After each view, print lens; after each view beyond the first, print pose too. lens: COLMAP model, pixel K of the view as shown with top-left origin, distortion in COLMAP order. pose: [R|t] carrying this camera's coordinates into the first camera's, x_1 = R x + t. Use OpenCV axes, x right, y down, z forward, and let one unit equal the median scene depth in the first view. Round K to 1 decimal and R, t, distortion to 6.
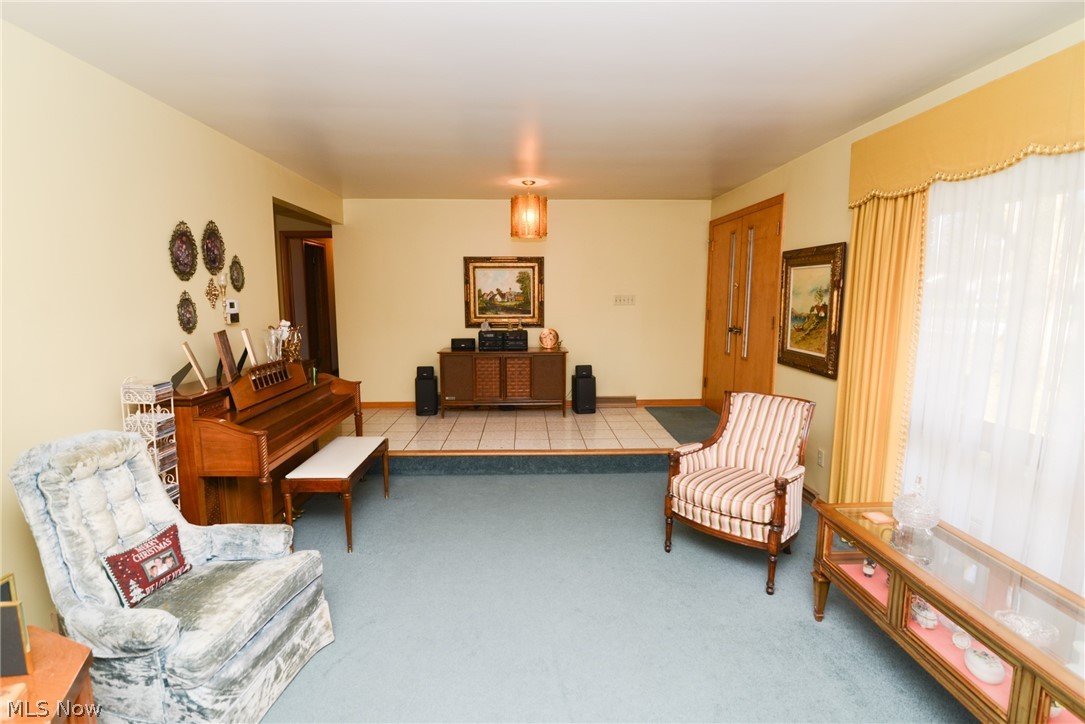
lens RADIAL K [[500.0, 0, 547.1], [0, 500.0, 362.7], [0, 0, 1]] dist [-0.015289, 0.000493]
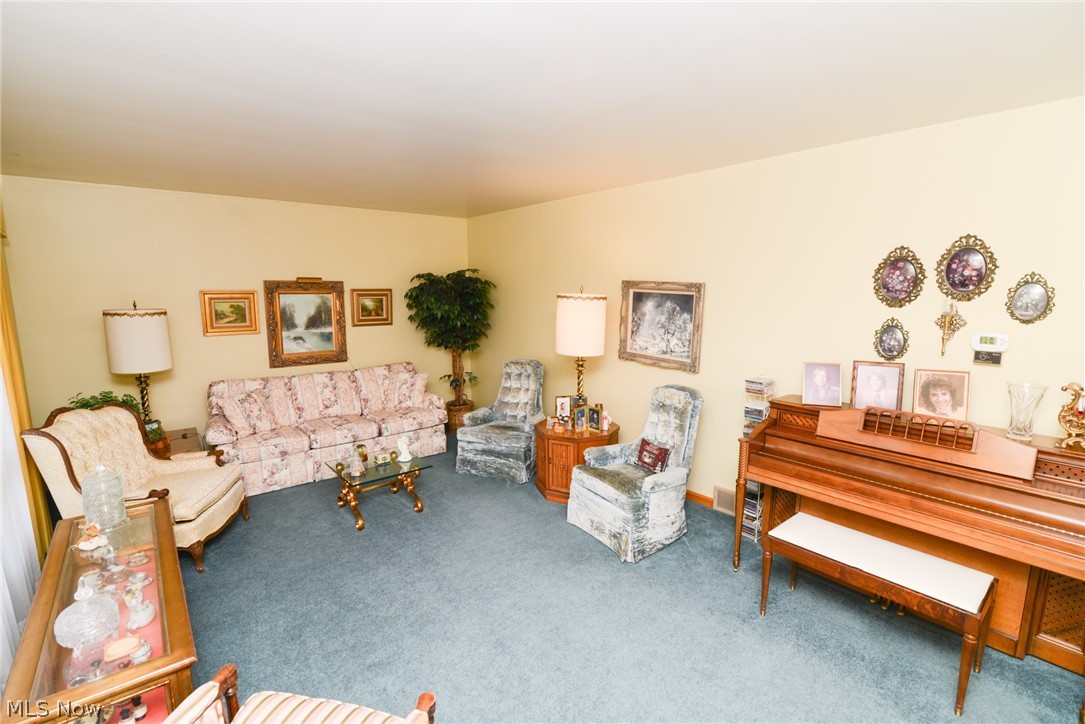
lens RADIAL K [[500.0, 0, 542.7], [0, 500.0, 361.5], [0, 0, 1]] dist [-0.015289, 0.000493]
pose [[-0.792499, 0.090846, -0.603069, 0.397259], [-0.083999, 0.963160, 0.255475, -0.242711], [0.604061, 0.253121, -0.755672, 1.285677]]
